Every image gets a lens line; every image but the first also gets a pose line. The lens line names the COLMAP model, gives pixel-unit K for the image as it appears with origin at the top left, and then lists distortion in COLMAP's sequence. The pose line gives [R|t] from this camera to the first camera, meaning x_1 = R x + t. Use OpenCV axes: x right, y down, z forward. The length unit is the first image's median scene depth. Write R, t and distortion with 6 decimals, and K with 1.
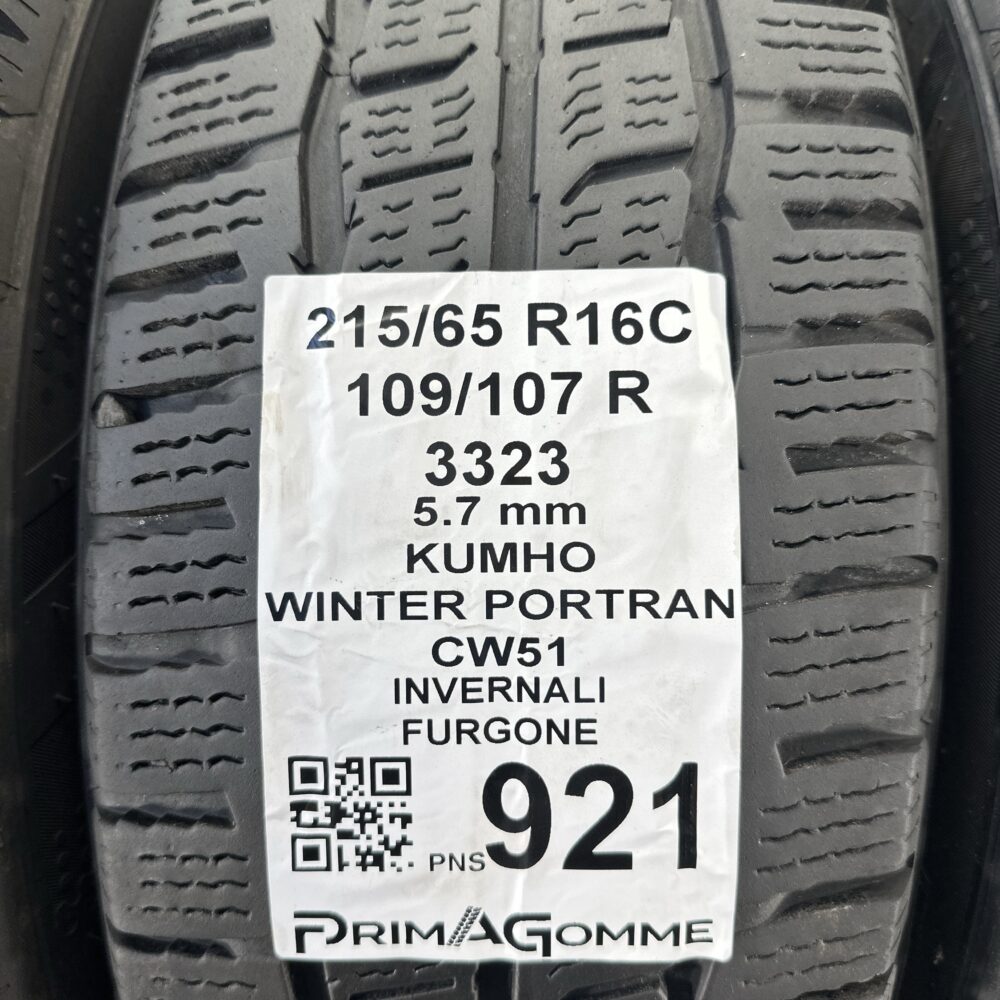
lens RADIAL K [[943.6, 0, 500.0], [0, 943.6, 500.0], [0, 0, 1]] dist [0.140788, -0.382912]
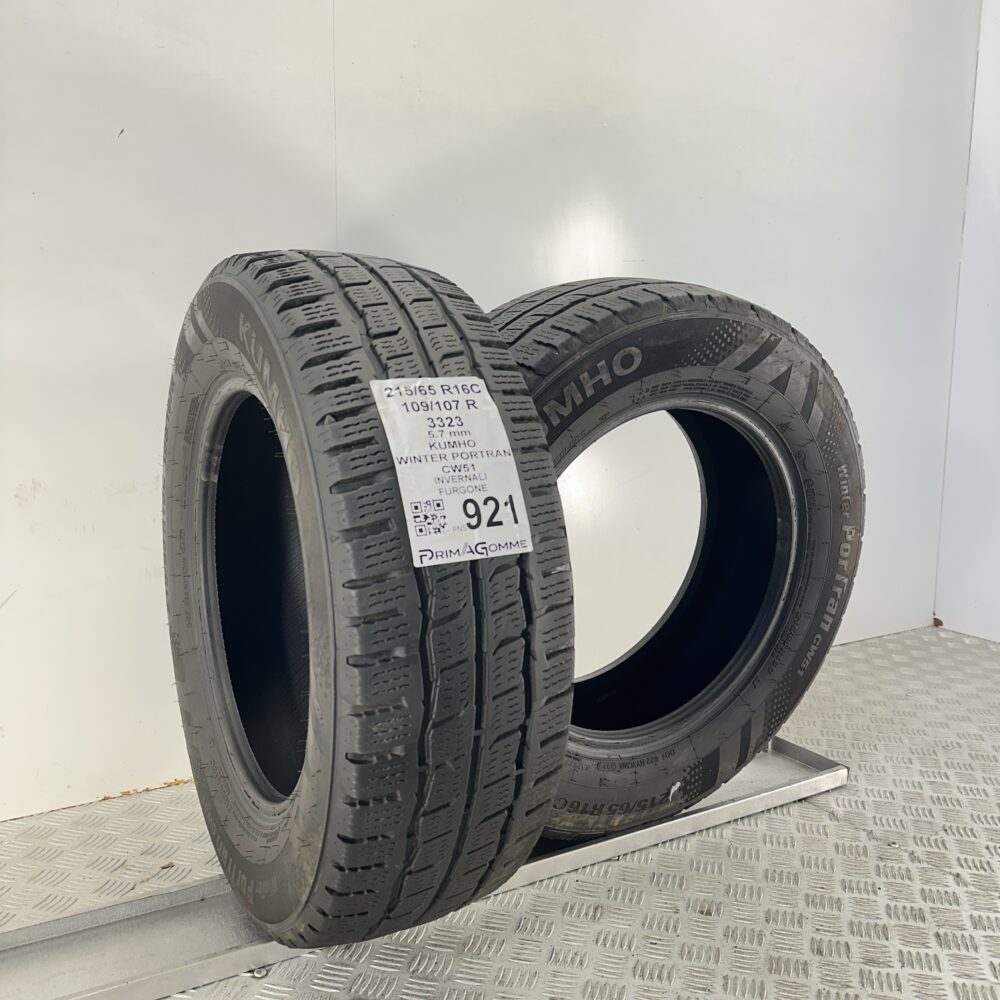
lens RADIAL K [[946.6, 0, 533.7], [0, 946.6, 472.6], [0, 0, 1]] dist [0.008969, -0.006680]
pose [[0.832757, -0.058473, 0.550542, -1.701980], [0.270528, 0.910585, -0.312491, 1.341840], [-0.483043, 0.409166, 0.774114, -1.872585]]
